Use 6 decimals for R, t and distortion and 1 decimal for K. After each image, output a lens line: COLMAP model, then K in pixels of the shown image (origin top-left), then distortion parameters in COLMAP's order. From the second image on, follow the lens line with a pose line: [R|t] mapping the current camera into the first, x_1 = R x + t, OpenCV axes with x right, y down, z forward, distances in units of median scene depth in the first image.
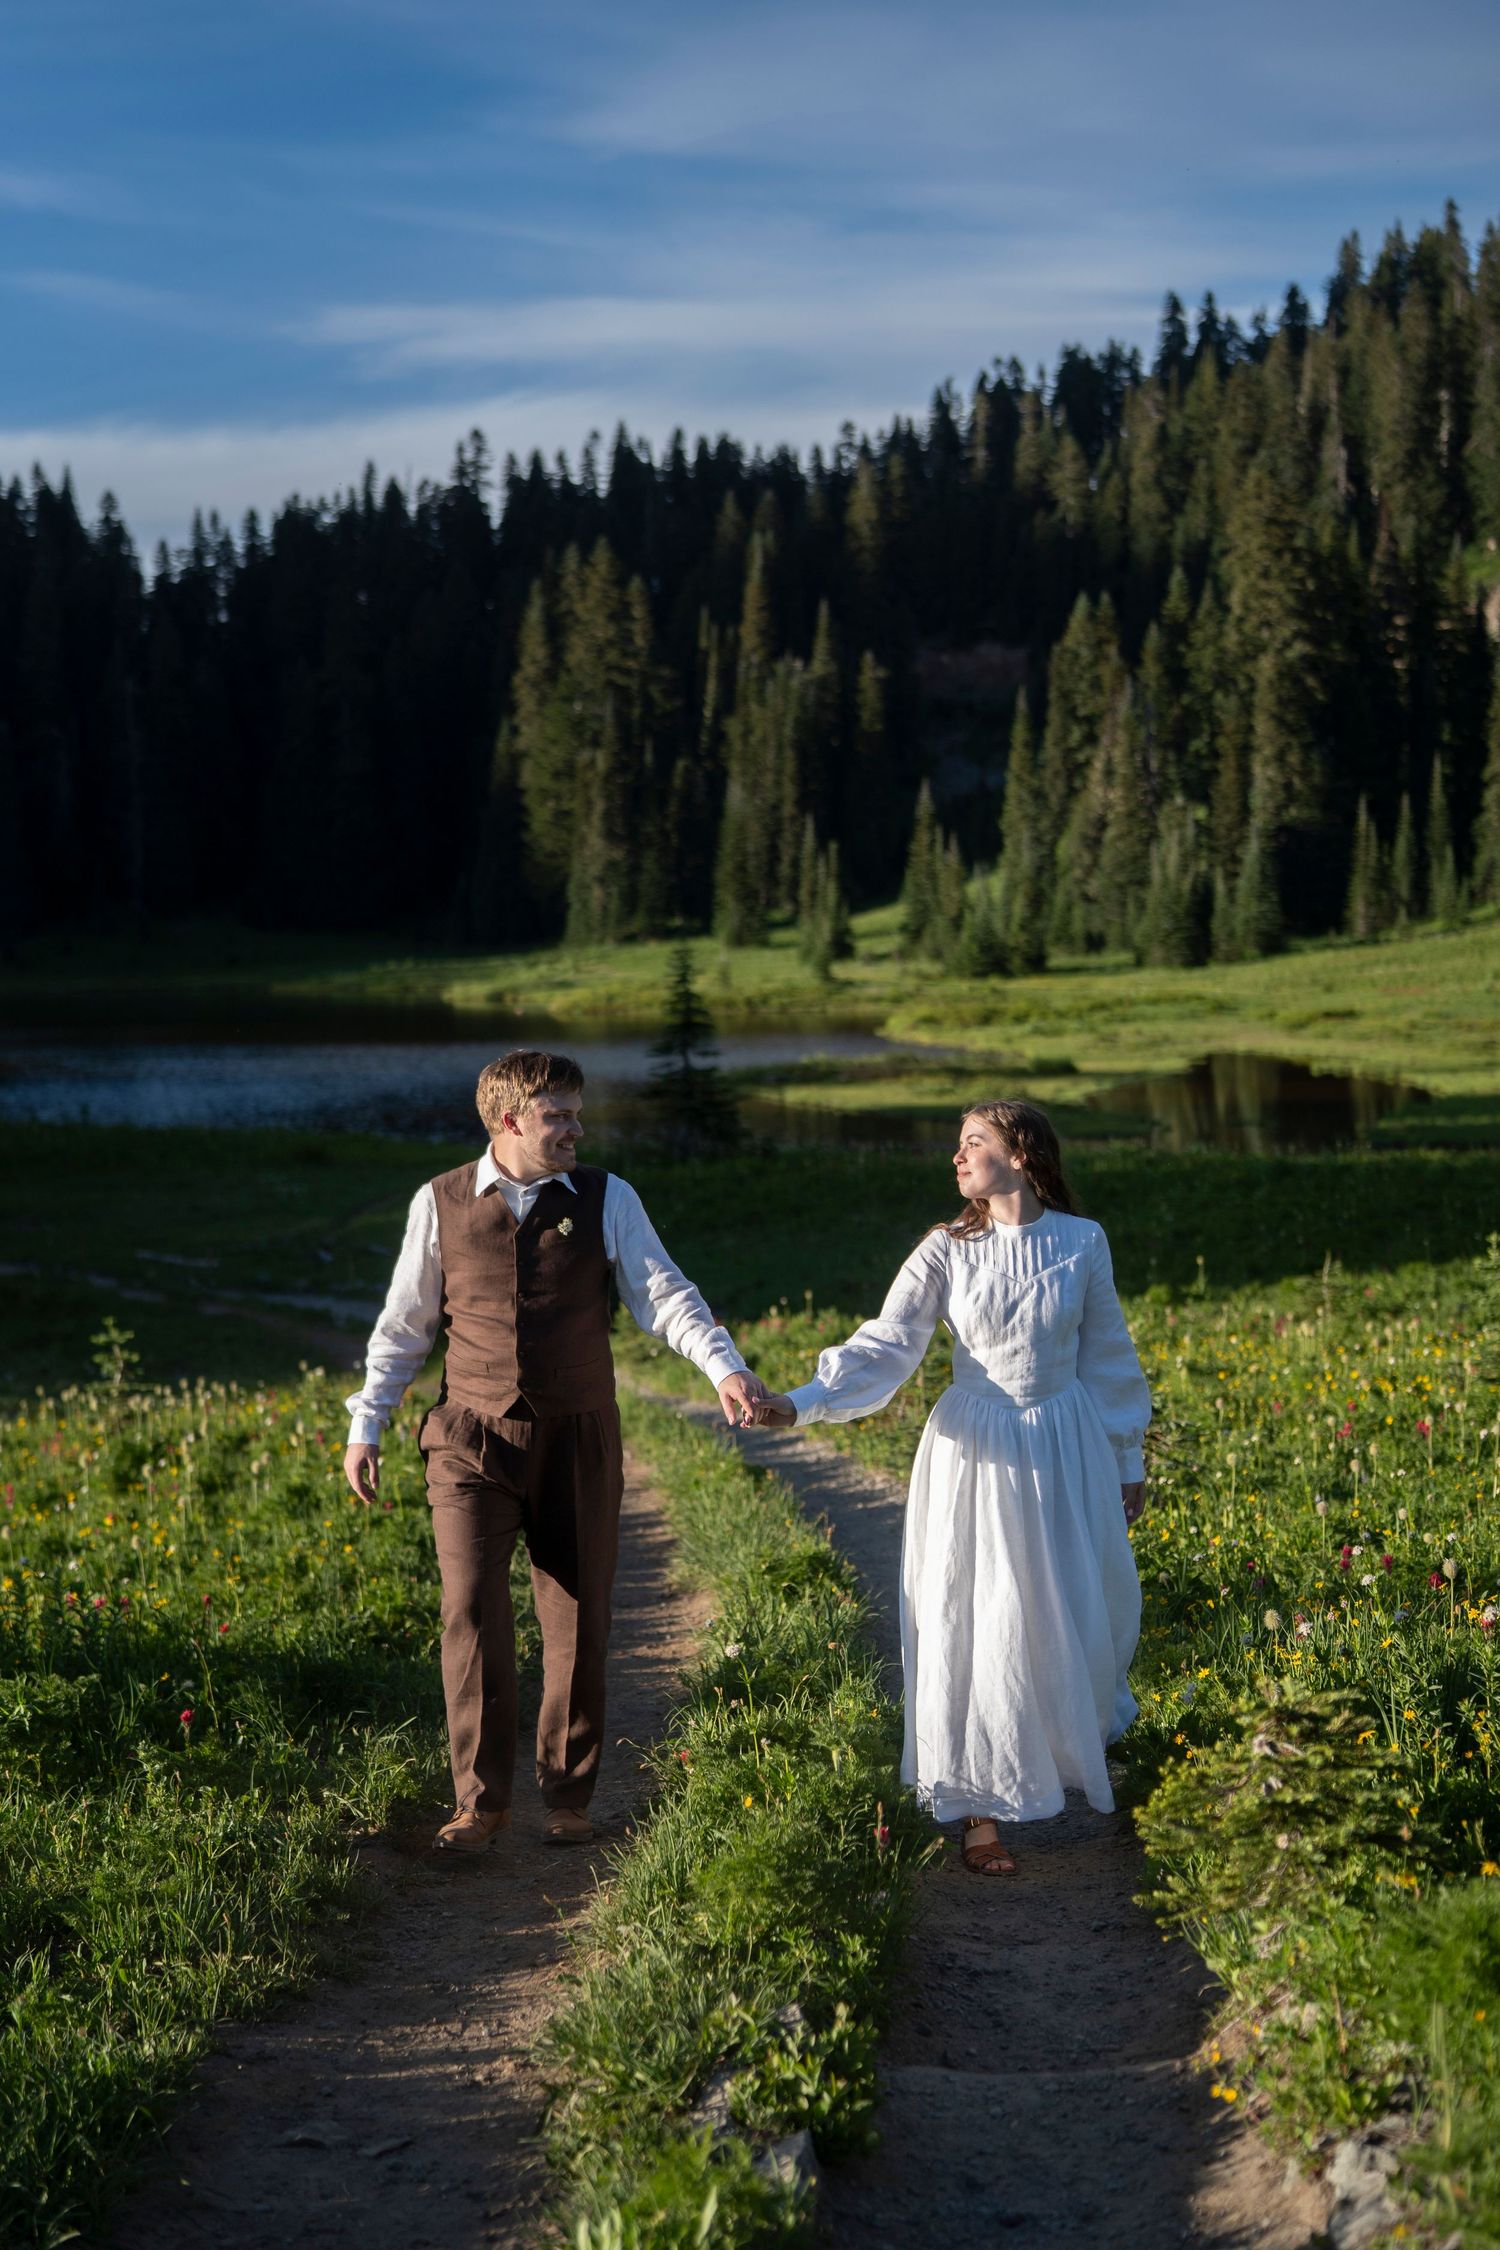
lens RADIAL K [[3183.2, 0, 790.1], [0, 3183.2, 1120.7], [0, 0, 1]] dist [-0.032917, -0.051243]
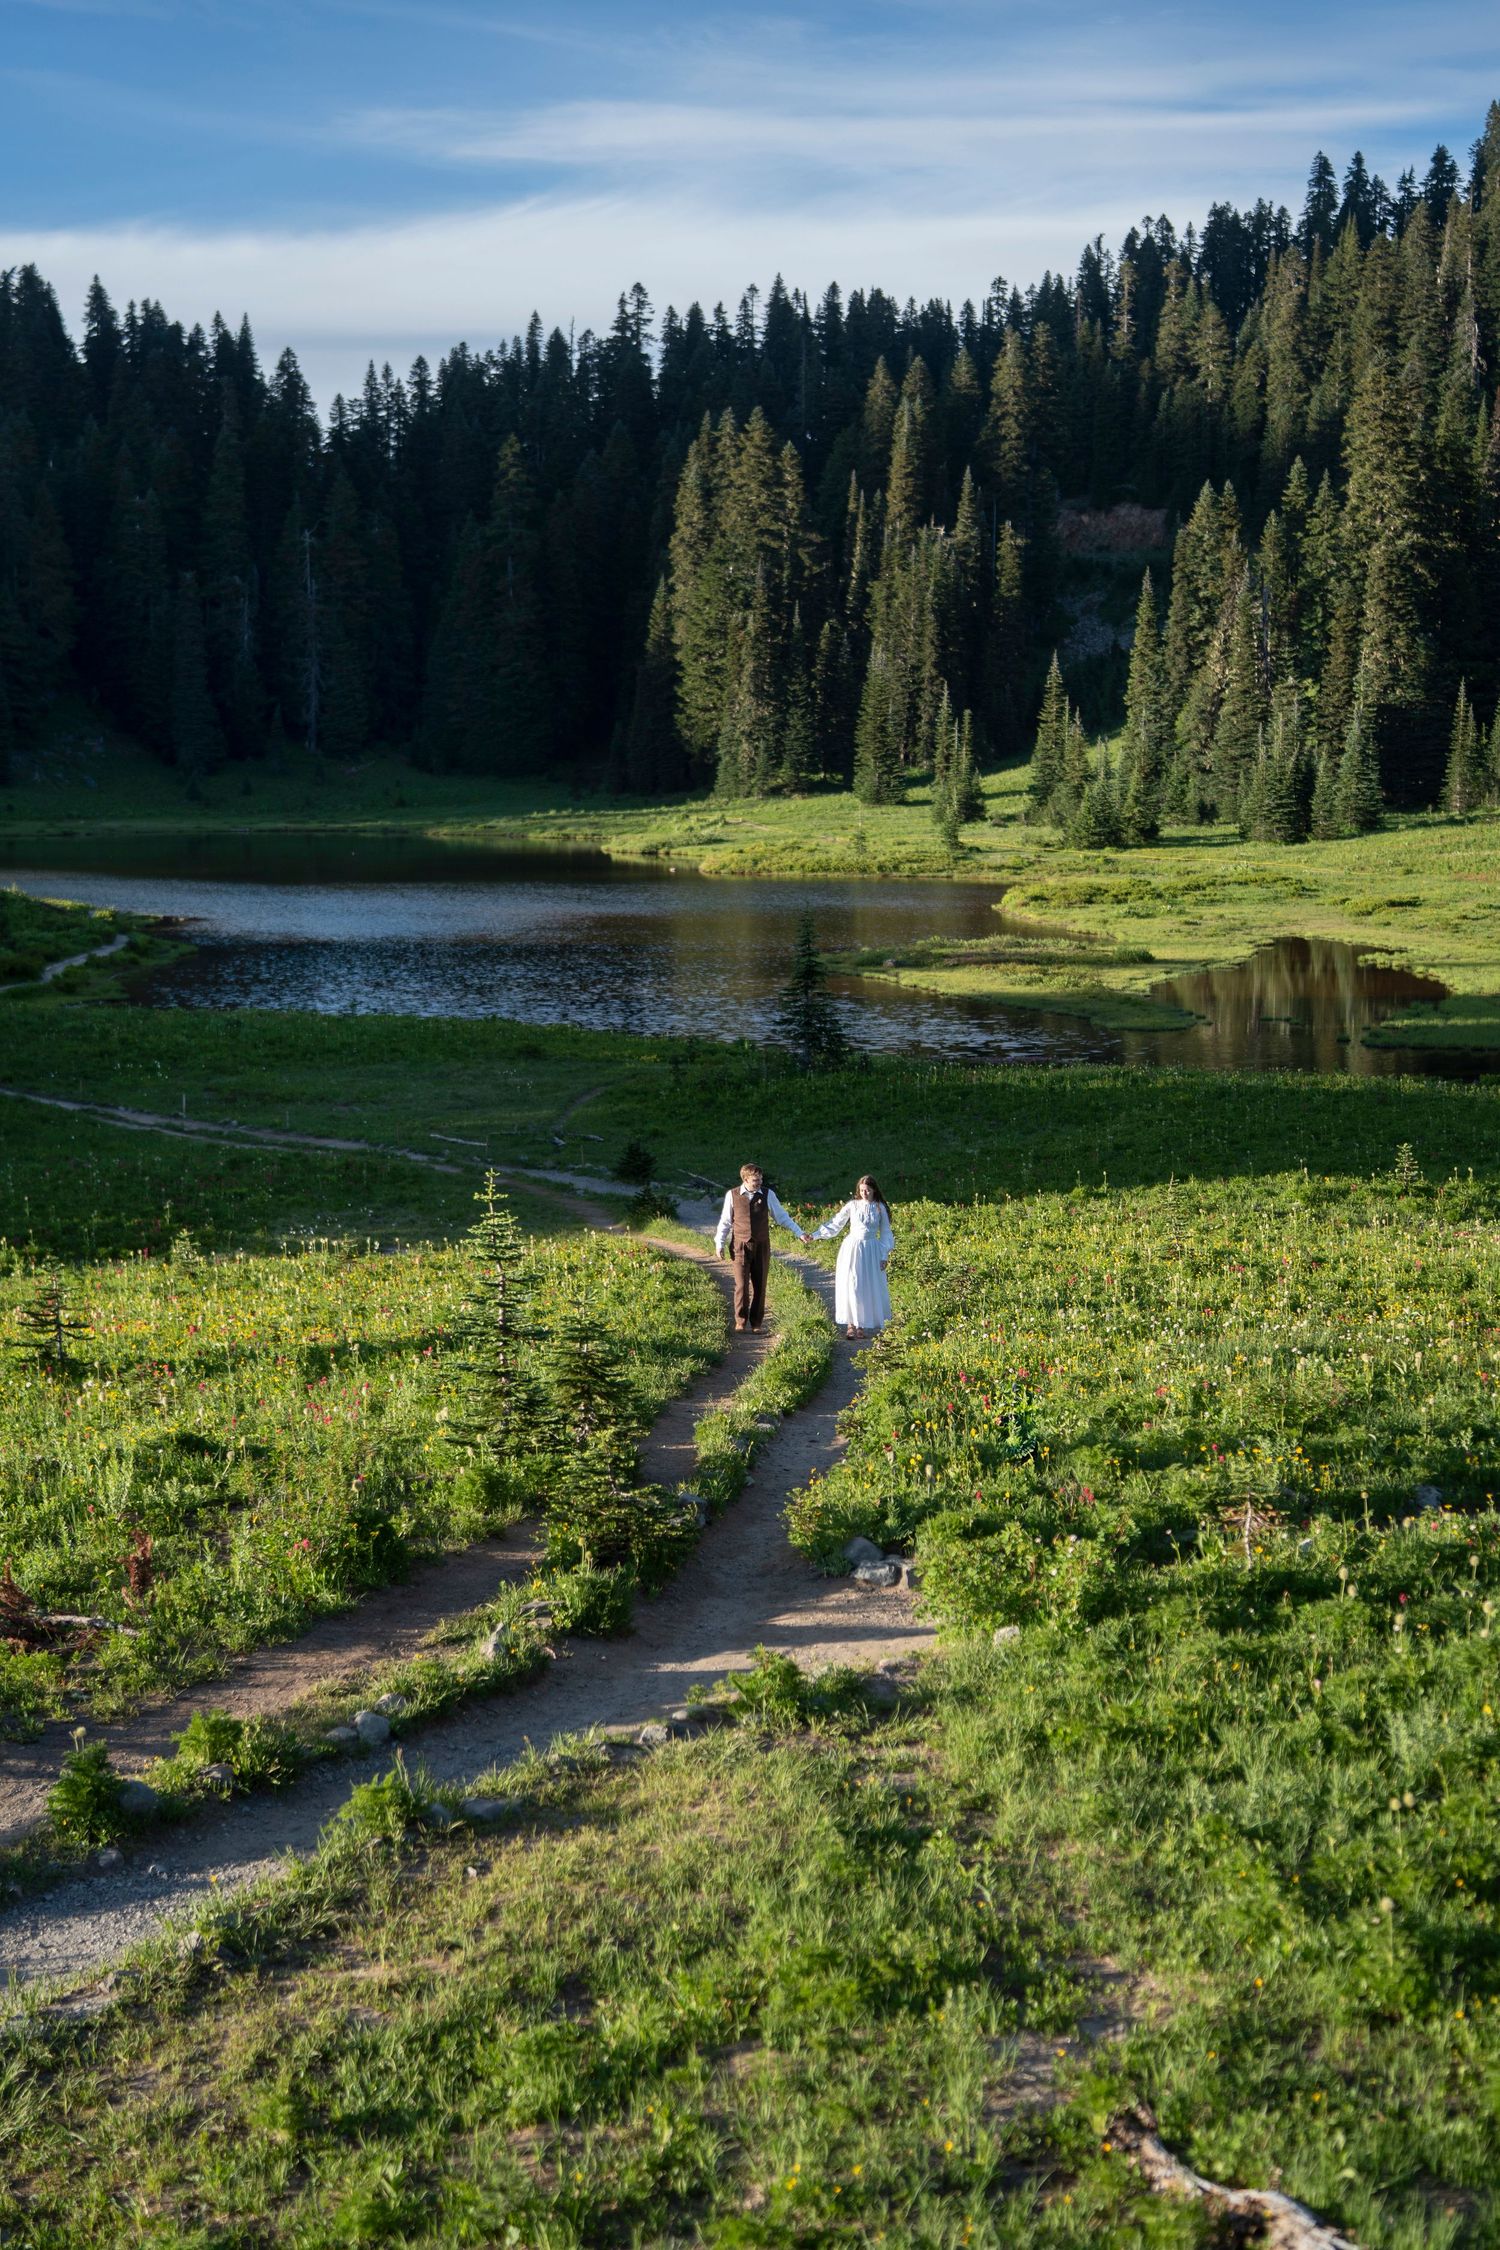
lens RADIAL K [[3223.7, 0, 750.0], [0, 3223.7, 1125.0], [0, 0, 1]] dist [-0.122268, -0.032054]
pose [[0.998111, 0.025809, -0.055759, 0.005164], [-0.022557, 0.998051, 0.058193, -0.010720], [0.057152, -0.056825, 0.996747, -0.097786]]
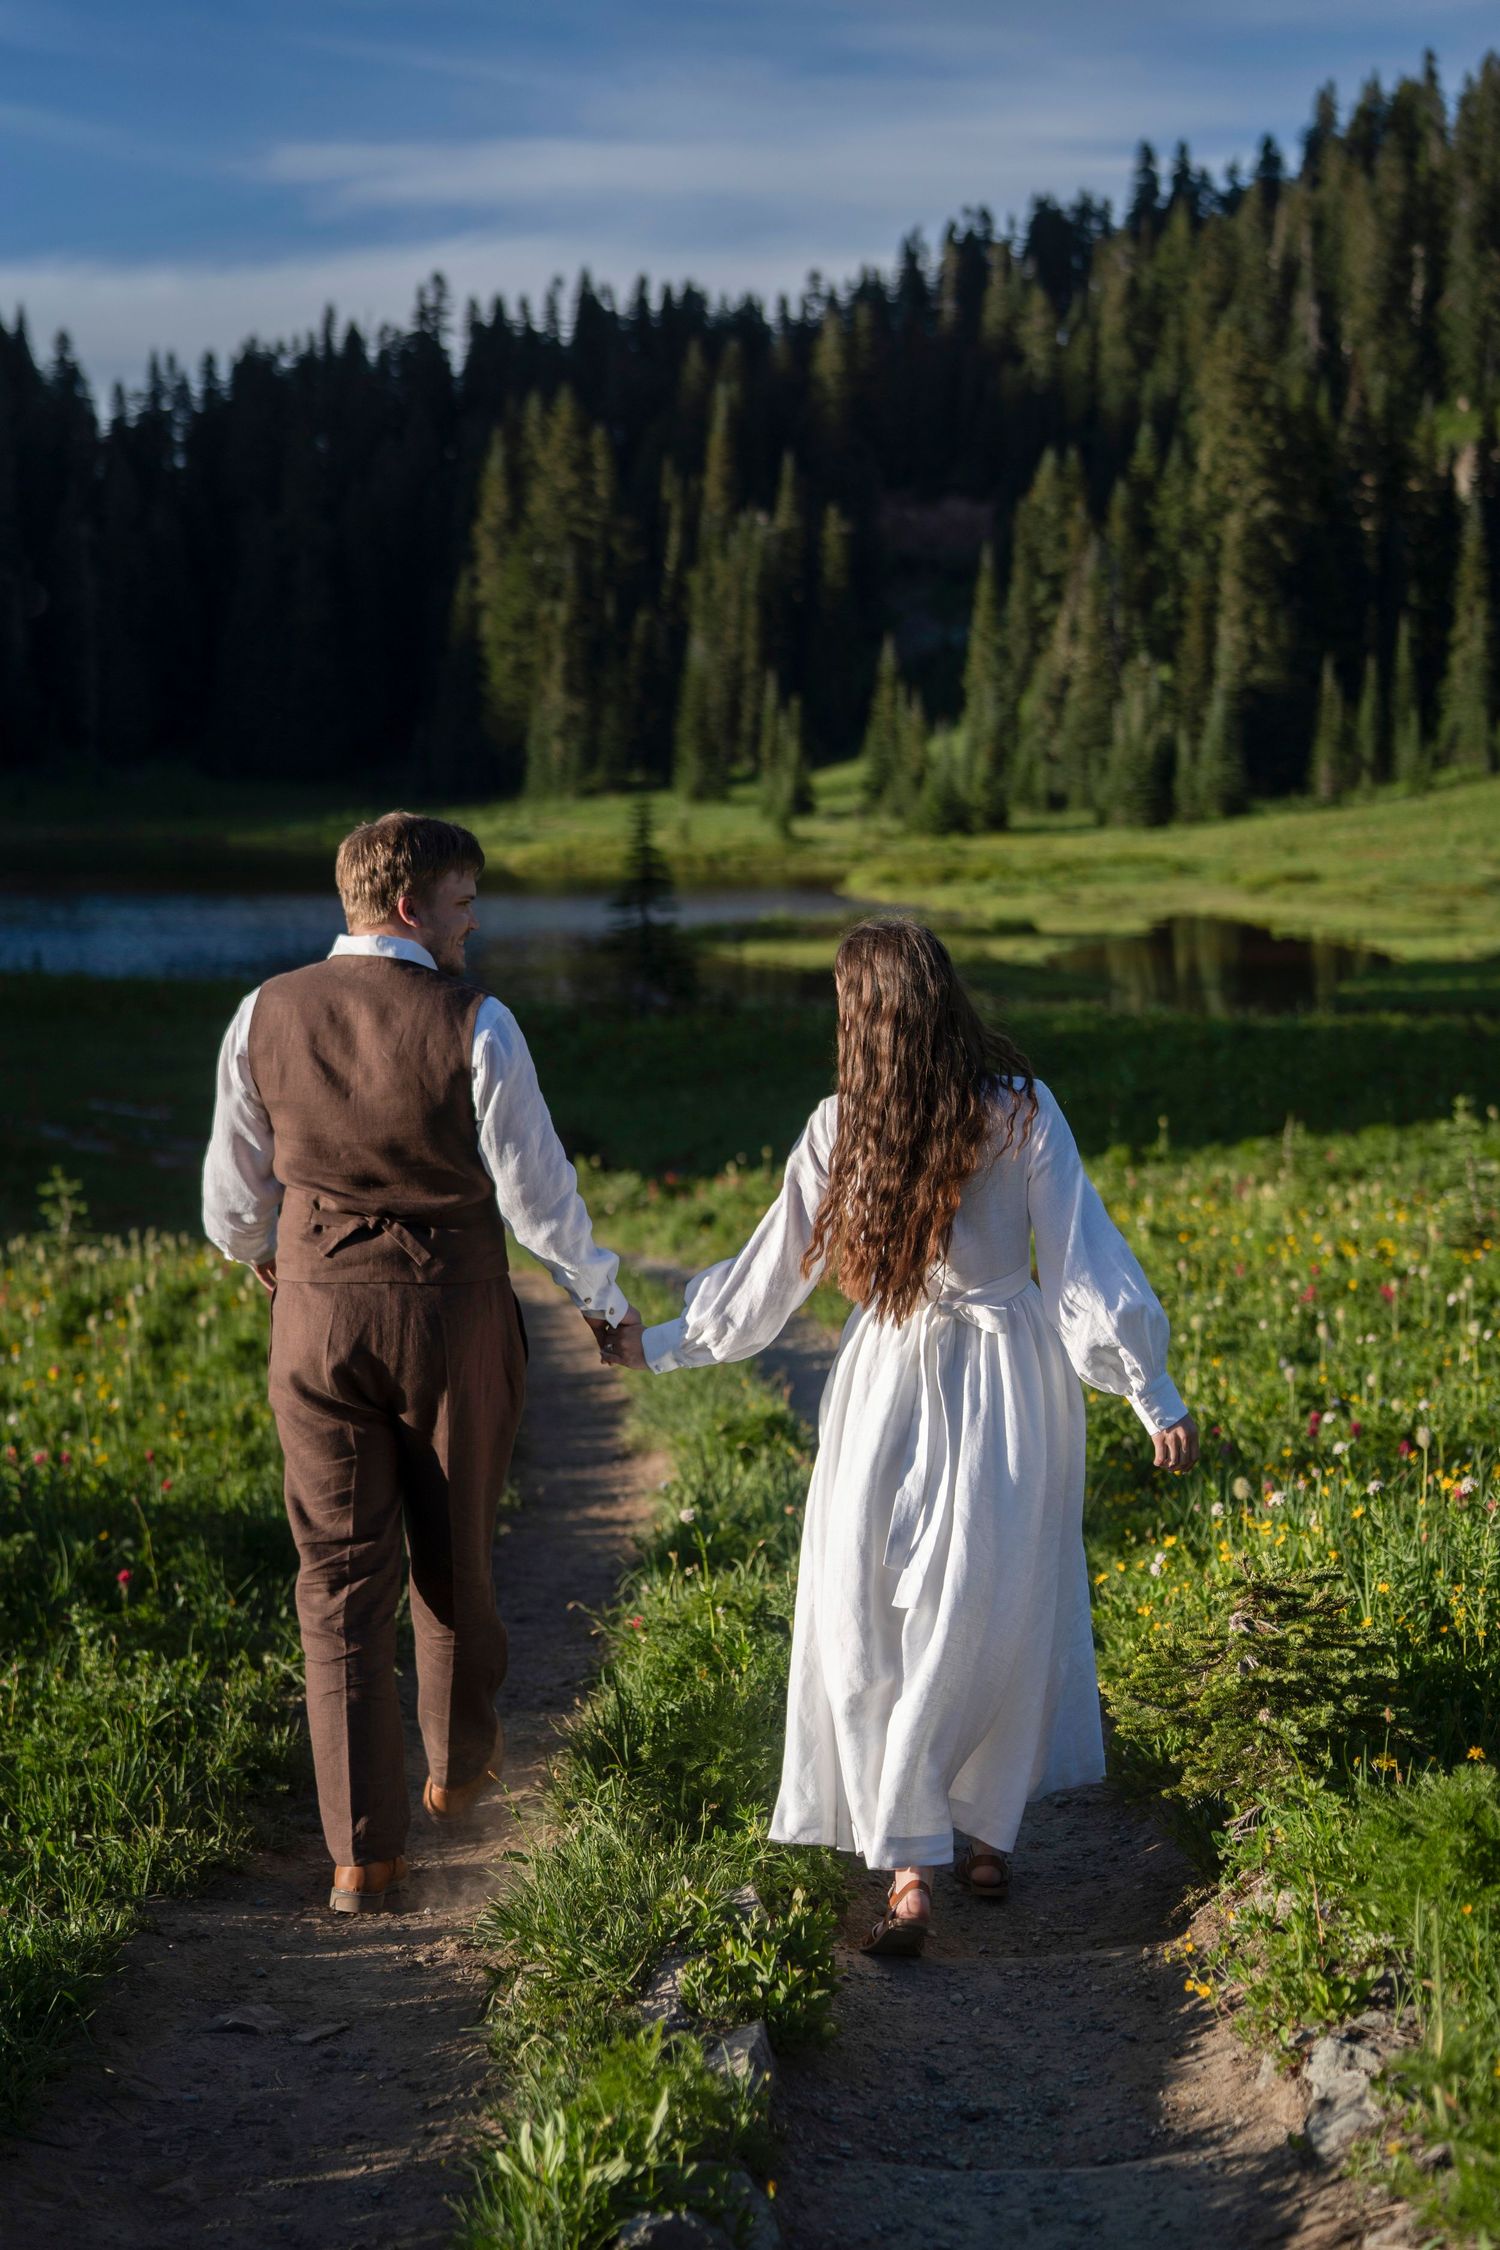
lens RADIAL K [[3183.6, 0, 784.5], [0, 3183.6, 1122.2], [0, 0, 1]] dist [-0.023930, 0.081983]
pose [[0.999875, 0.010532, 0.011788, -0.000072], [-0.011051, 0.998930, 0.044915, 0.000173], [-0.011302, -0.045040, 0.998921, 0.002114]]
